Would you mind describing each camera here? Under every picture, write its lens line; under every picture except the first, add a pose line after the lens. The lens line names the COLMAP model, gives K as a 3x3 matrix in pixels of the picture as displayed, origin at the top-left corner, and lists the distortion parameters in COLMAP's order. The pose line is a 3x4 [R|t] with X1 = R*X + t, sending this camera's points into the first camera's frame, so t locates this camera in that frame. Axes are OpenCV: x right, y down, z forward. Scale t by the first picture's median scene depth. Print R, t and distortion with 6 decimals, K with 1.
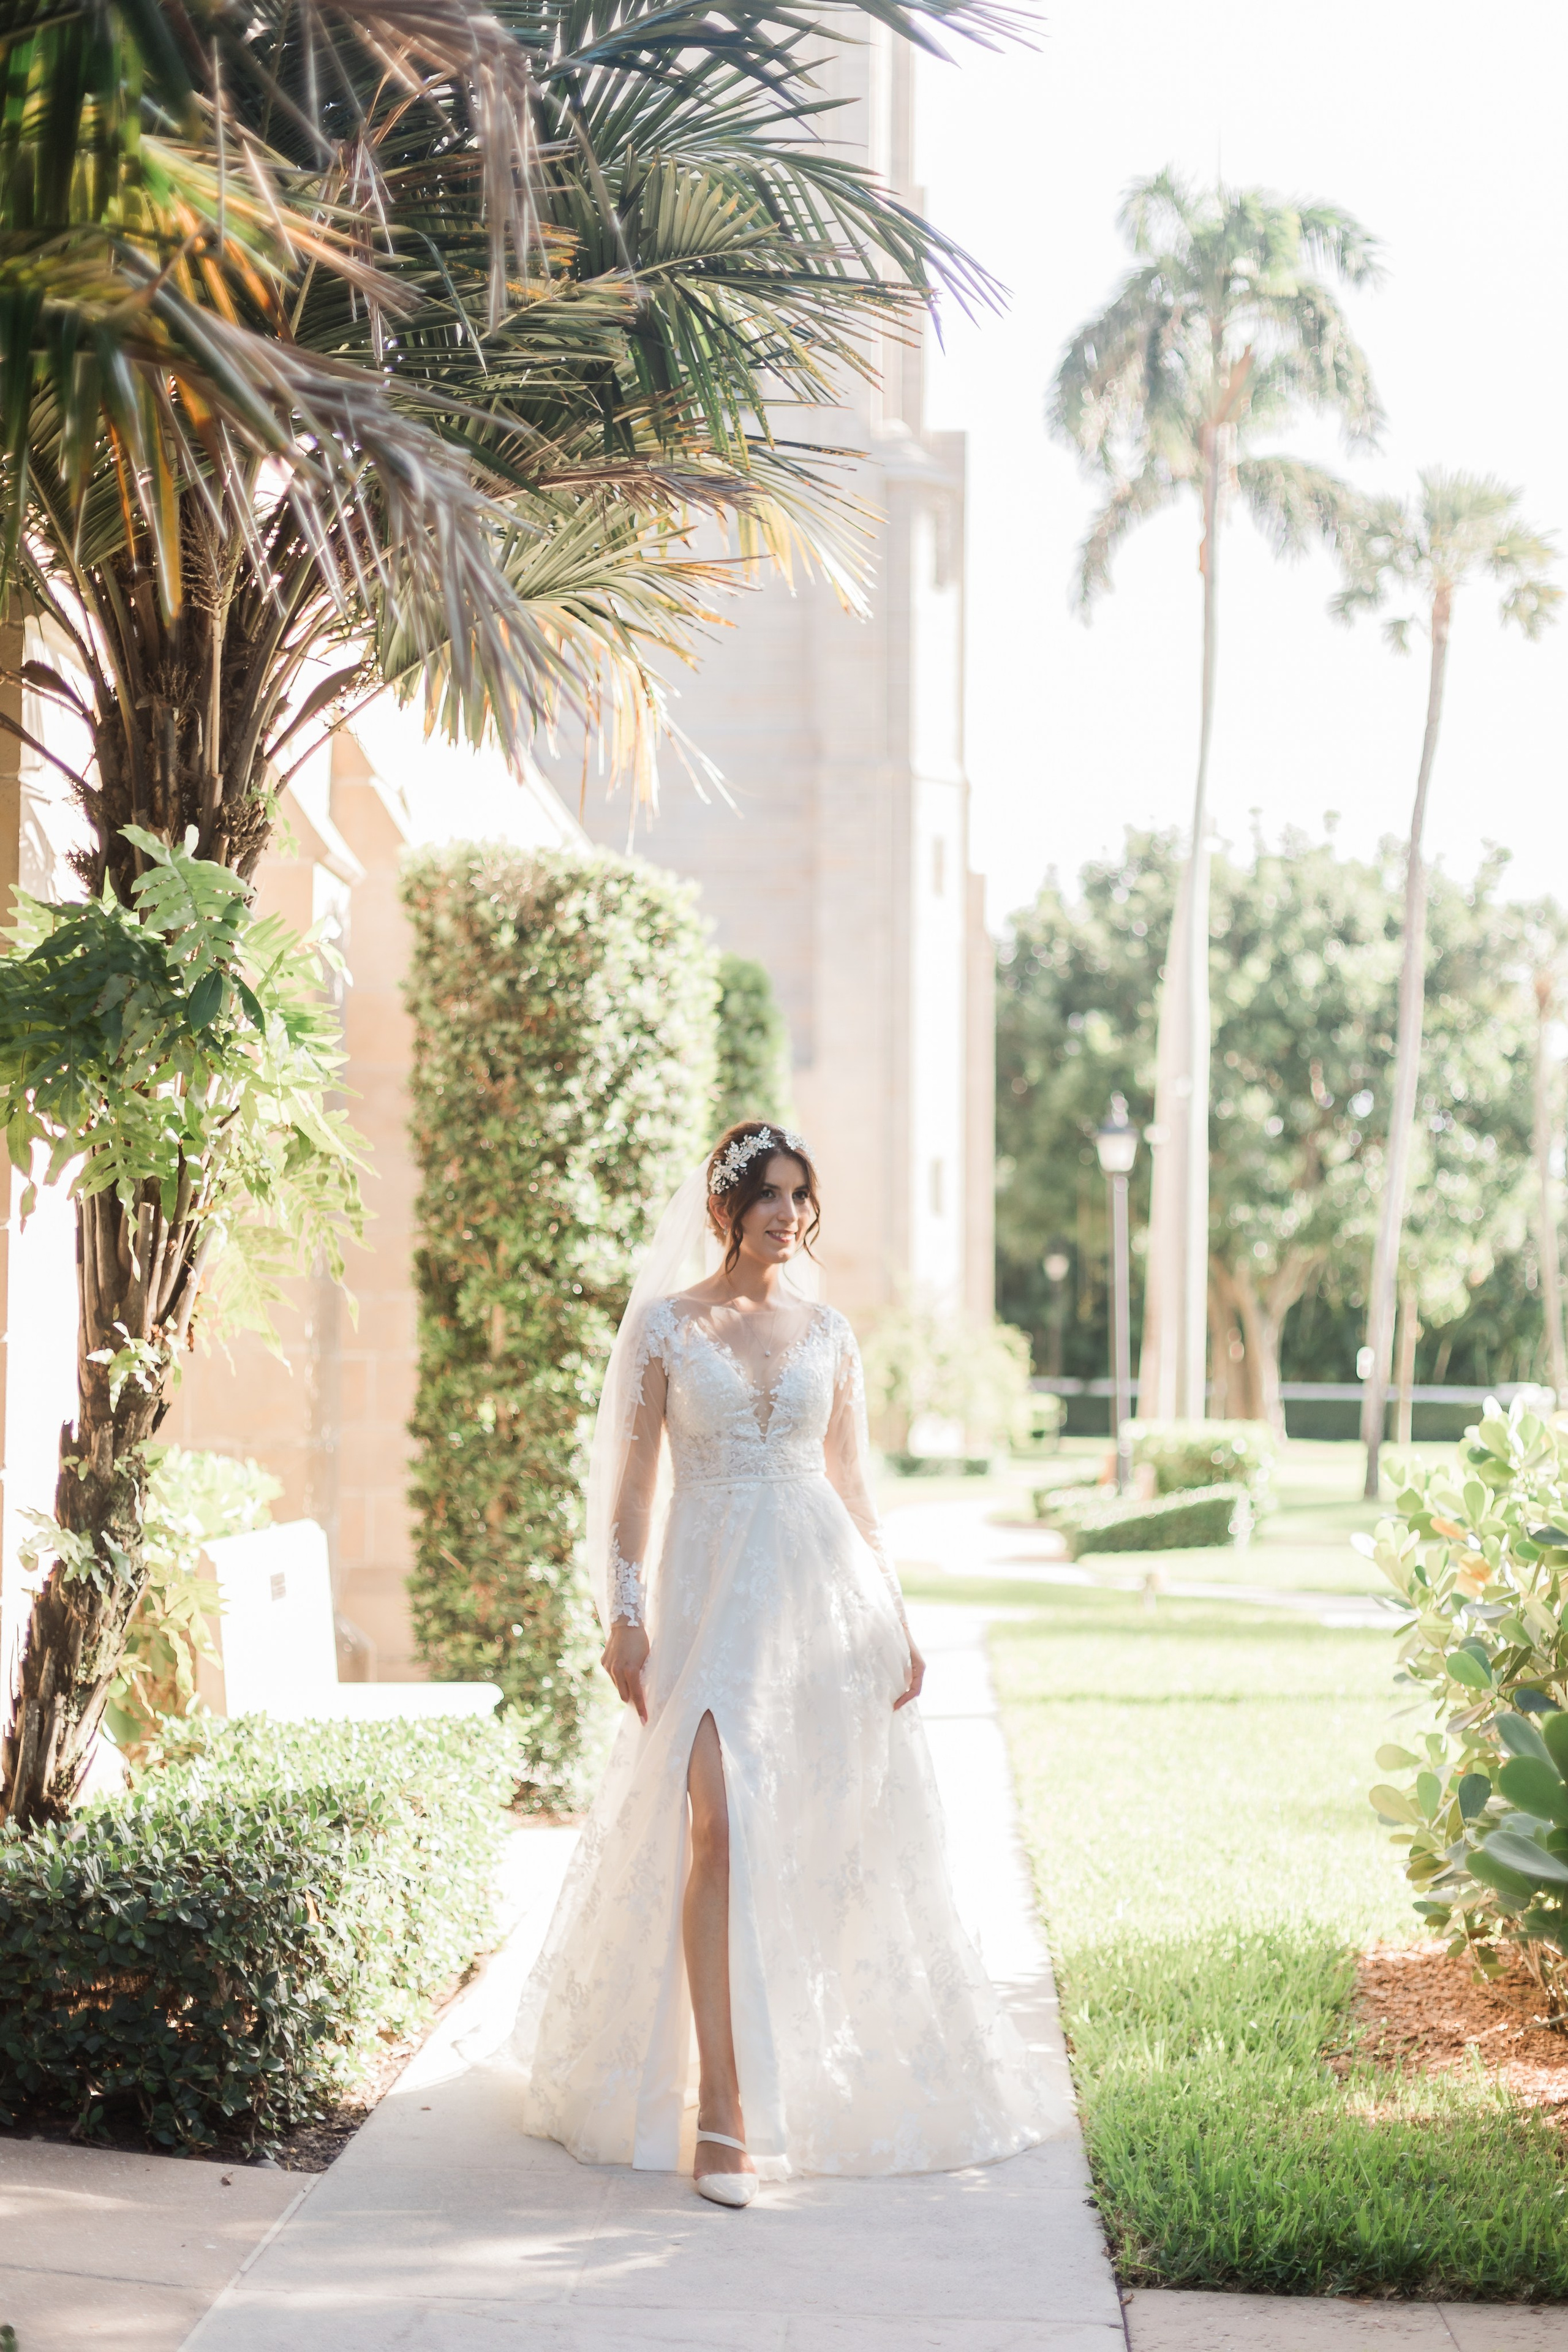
lens RADIAL K [[3584.1, 0, 784.0], [0, 3584.1, 1176.0], [0, 0, 1]] dist [0.007253, -0.057375]
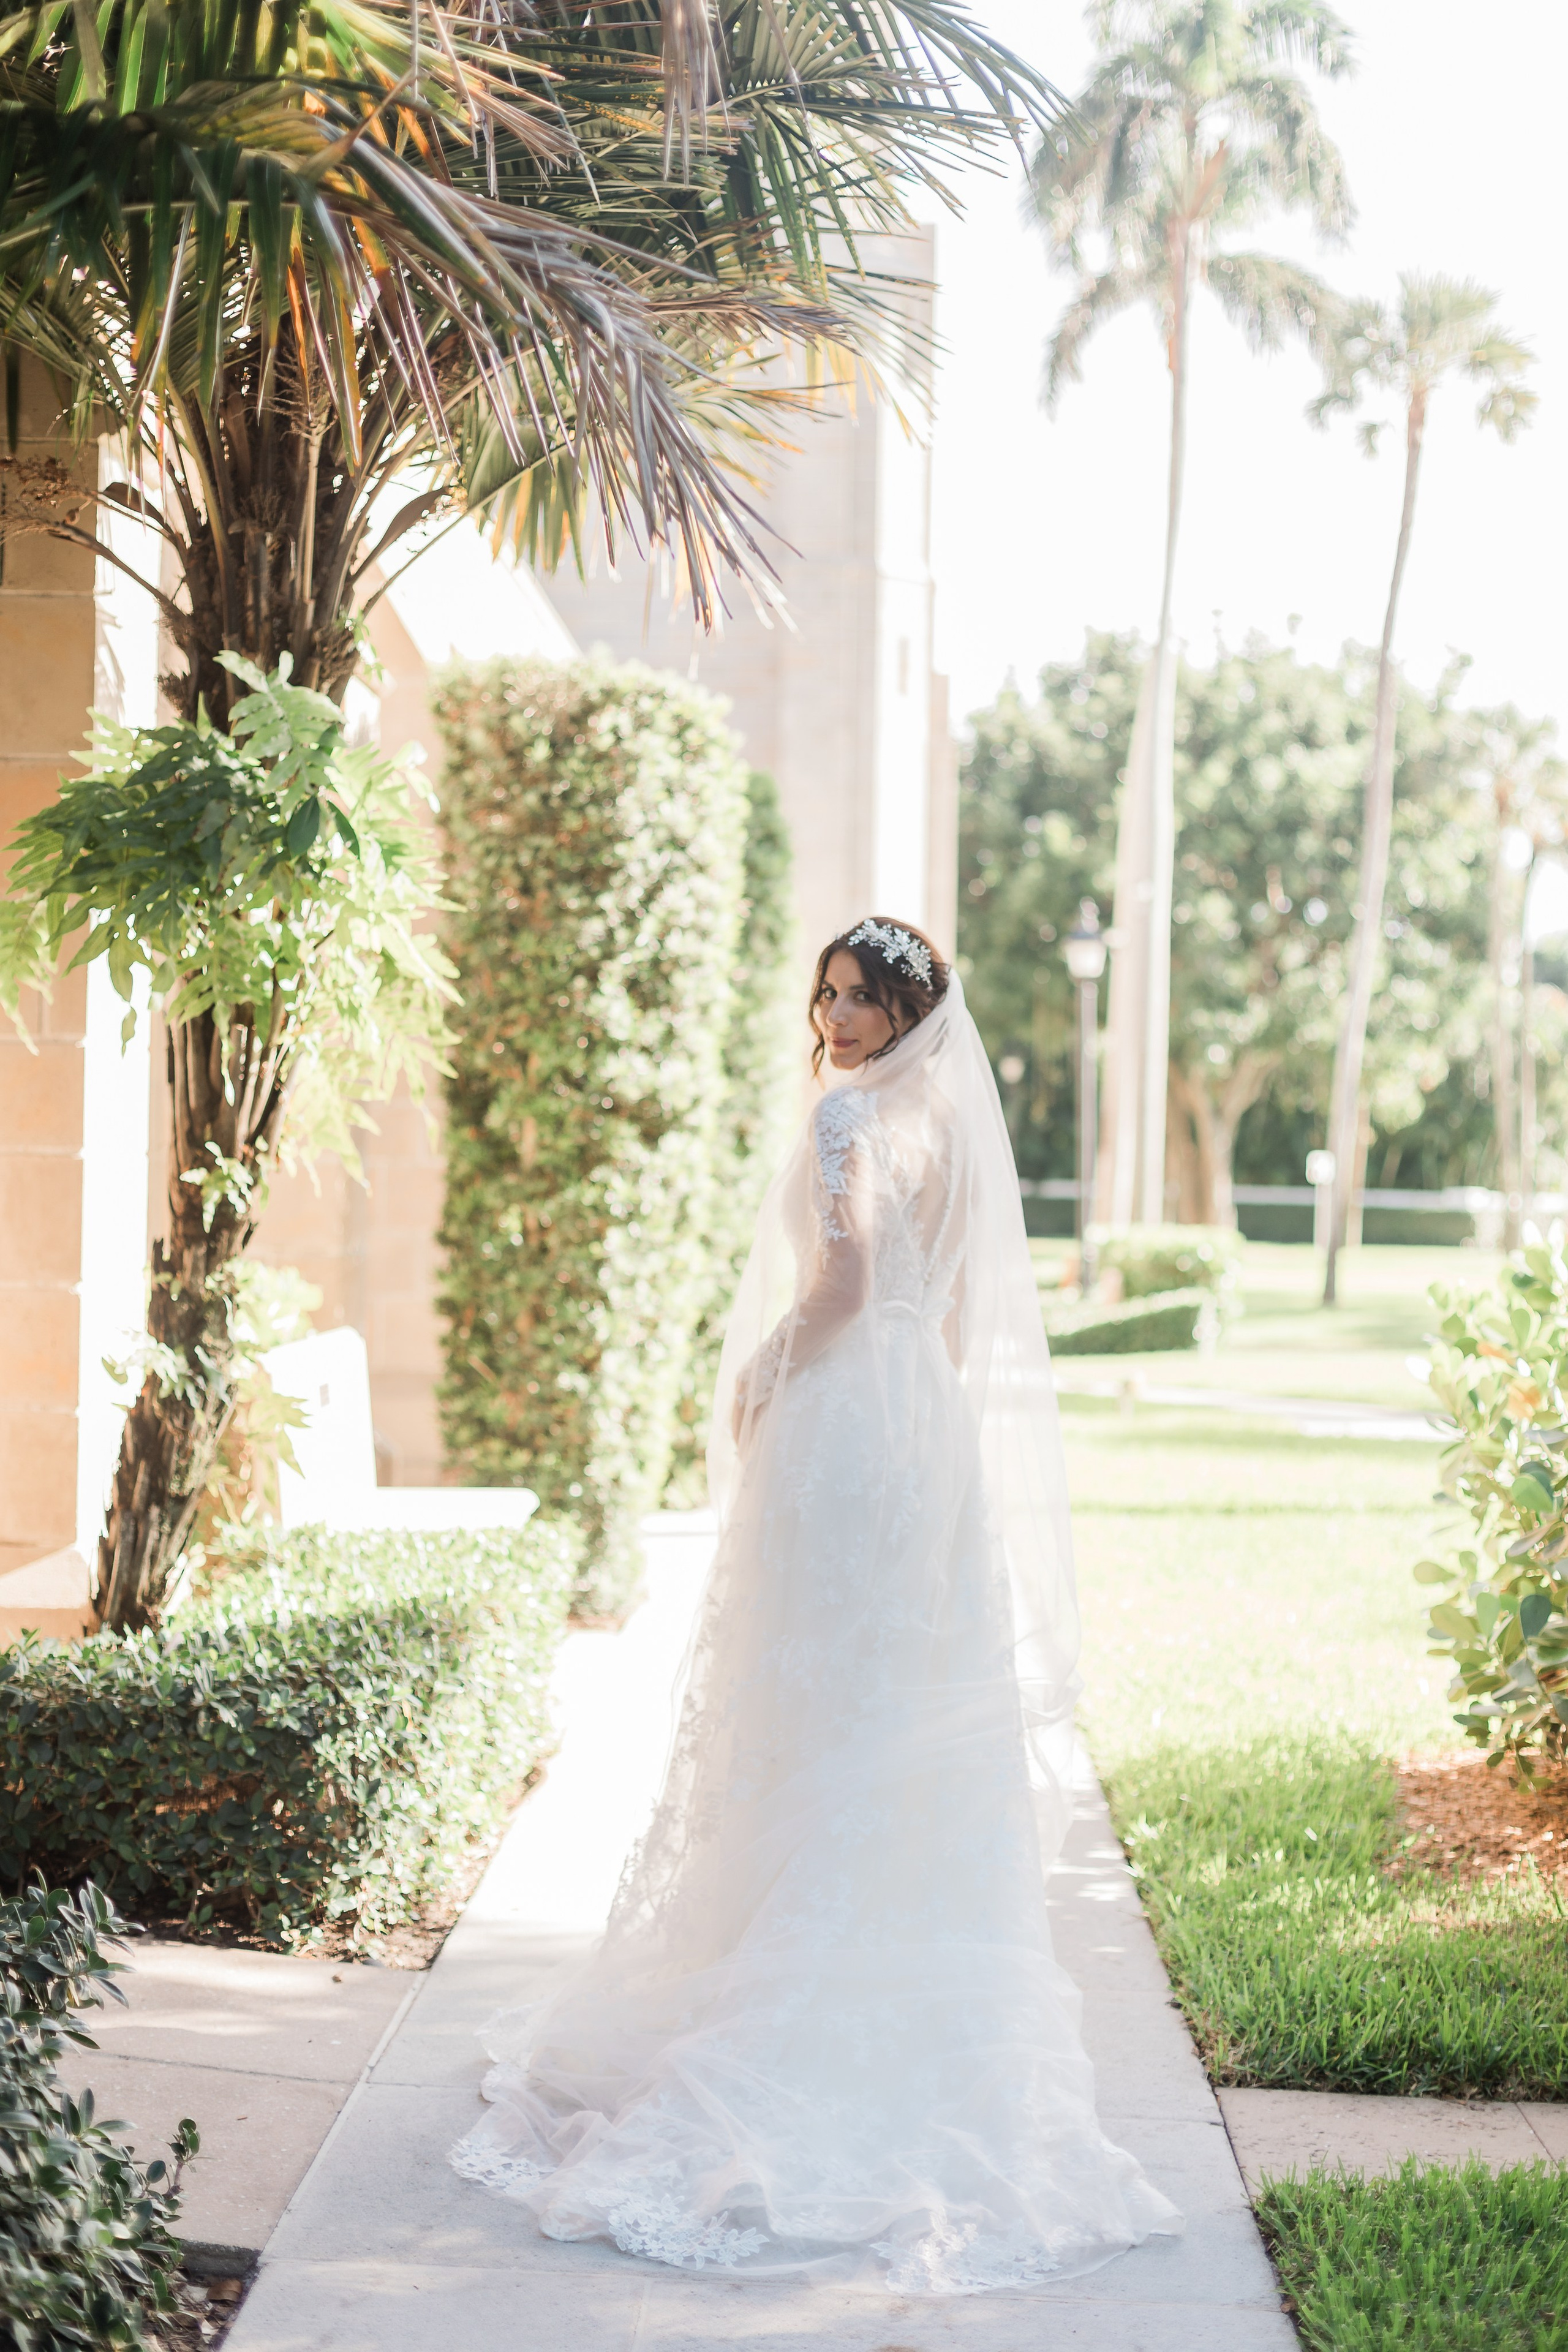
lens RADIAL K [[3596.9, 0, 762.8], [0, 3596.9, 1177.4], [0, 0, 1]] dist [0.012342, -0.090438]
pose [[0.999837, 0.009423, 0.015413, -0.039834], [-0.010302, 0.998266, 0.057950, -0.008968], [-0.014840, -0.058100, 0.998200, -0.018266]]
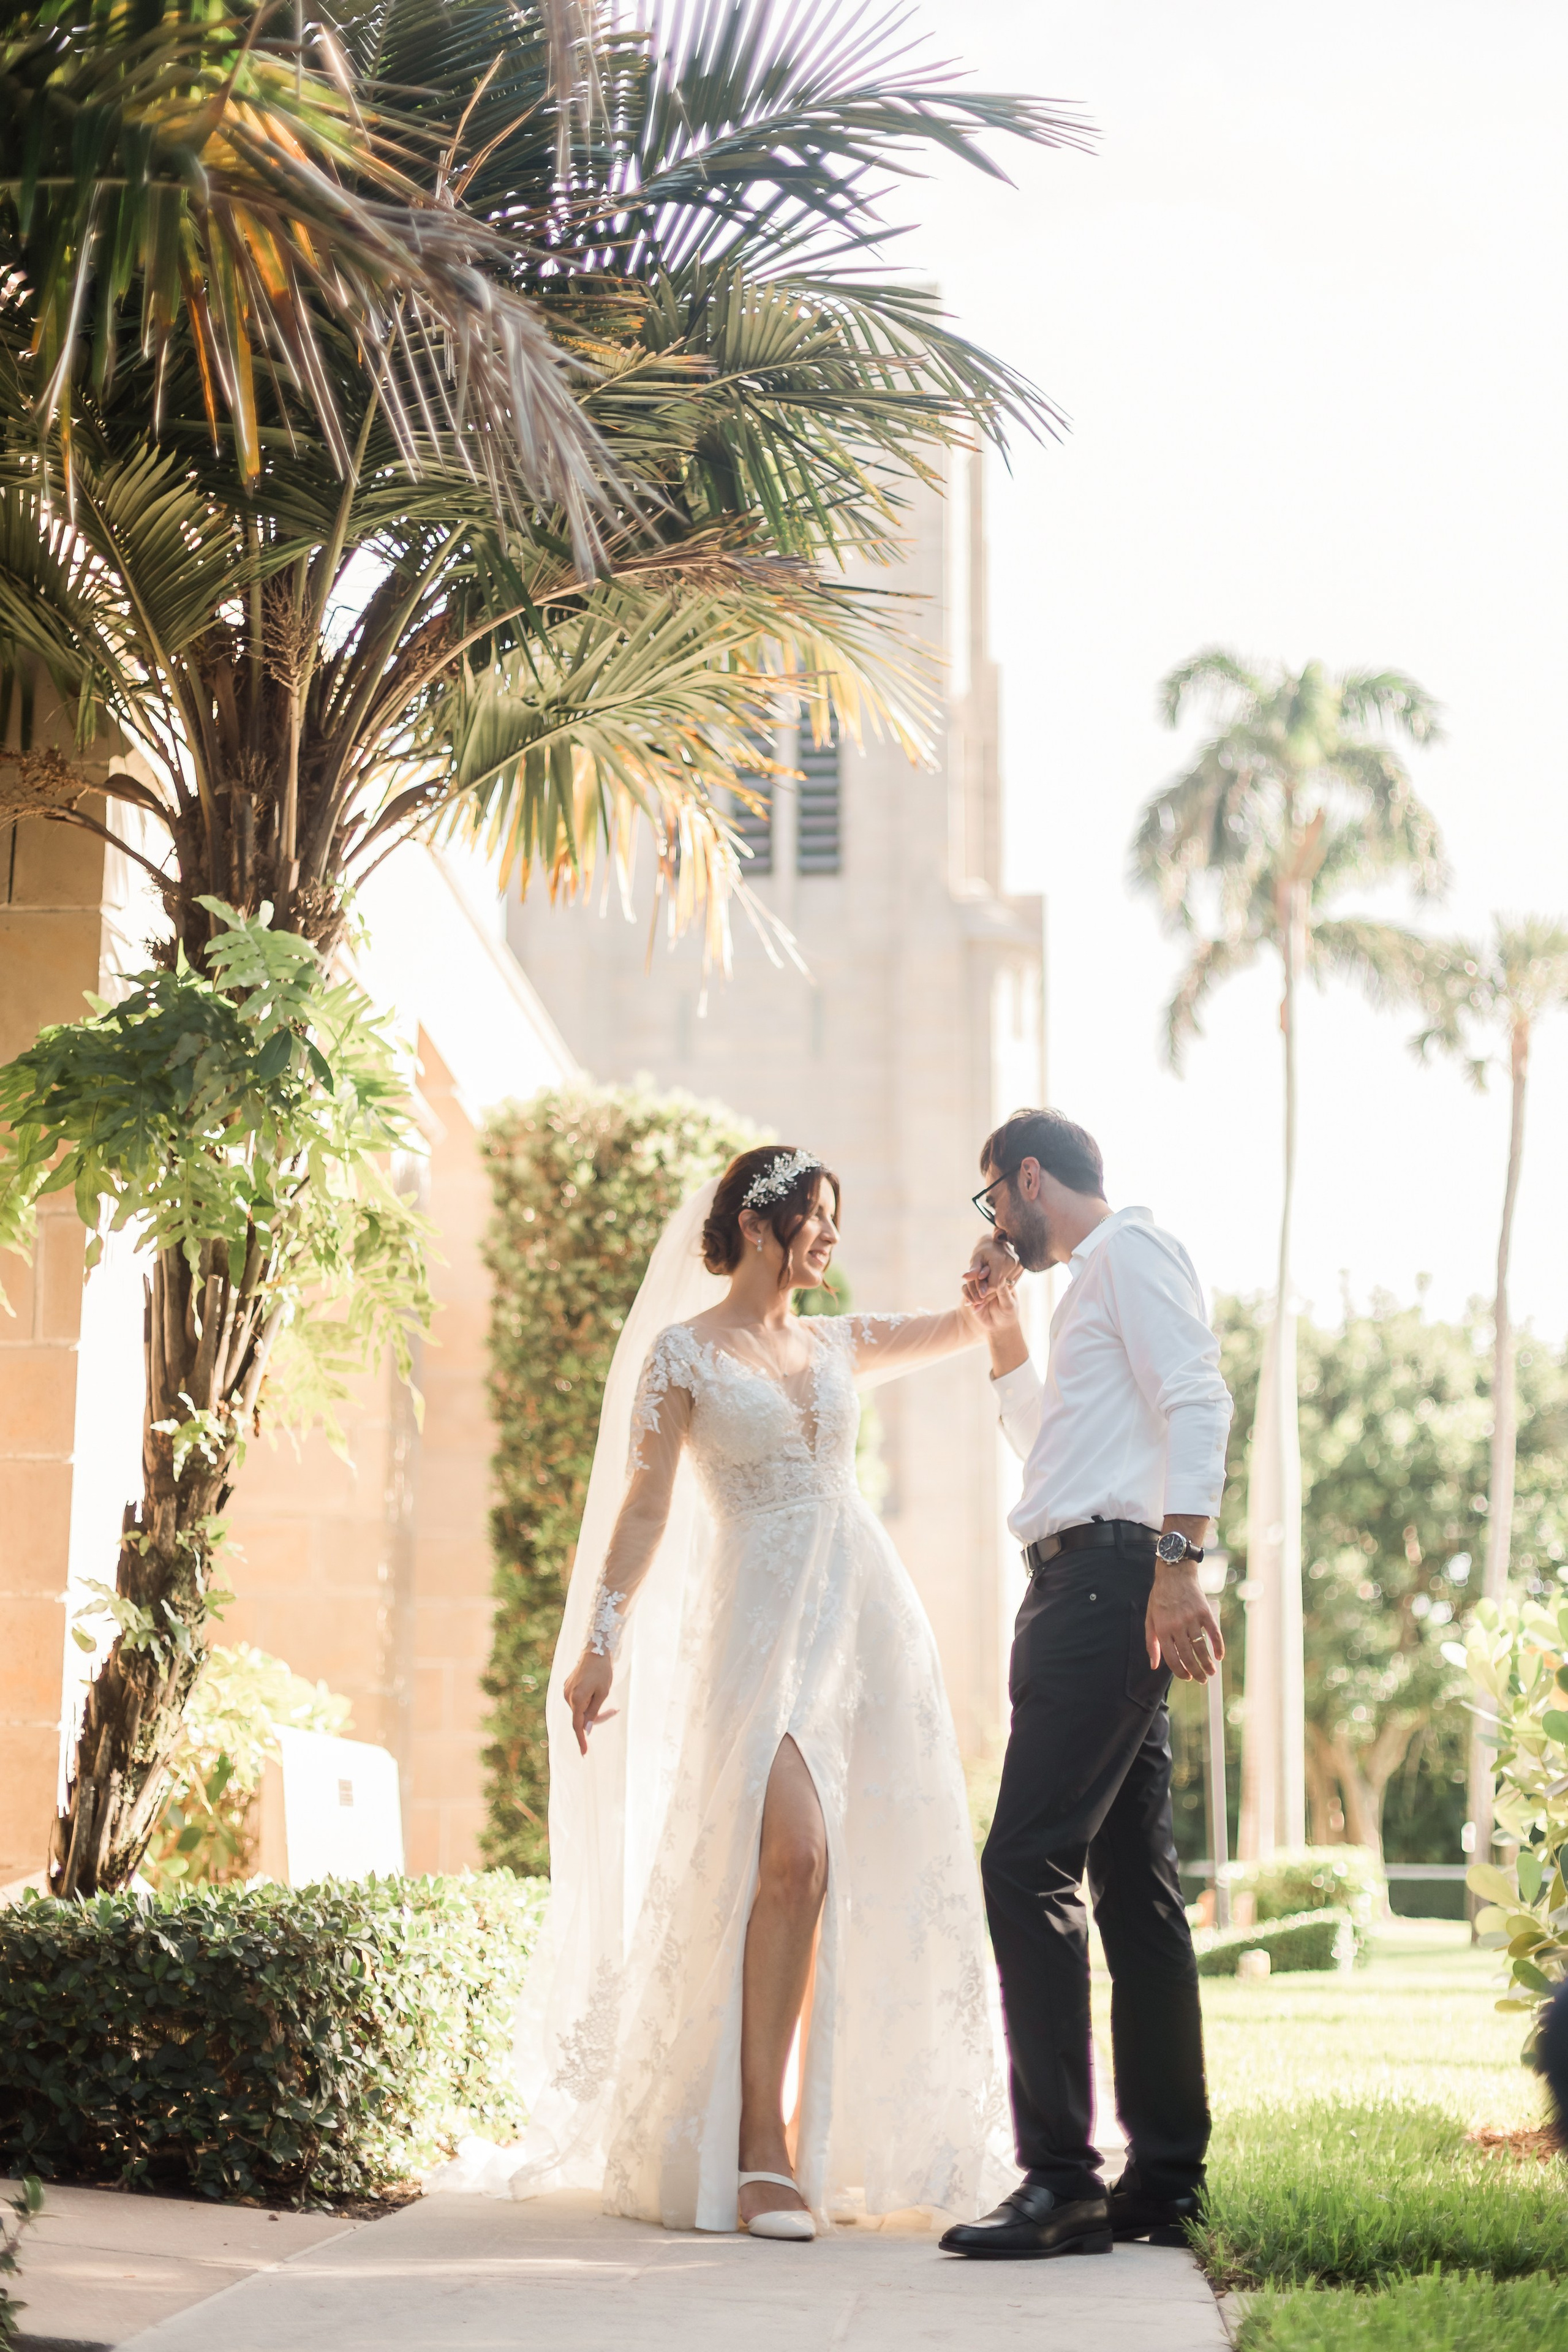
lens RADIAL K [[3584.1, 0, 784.0], [0, 3584.1, 1176.0], [0, 0, 1]] dist [0.007253, -0.057375]
pose [[0.999661, -0.007364, -0.024953, 0.004842], [0.003412, 0.987927, -0.154880, 0.119880], [0.025793, 0.154742, 0.987618, 0.013518]]
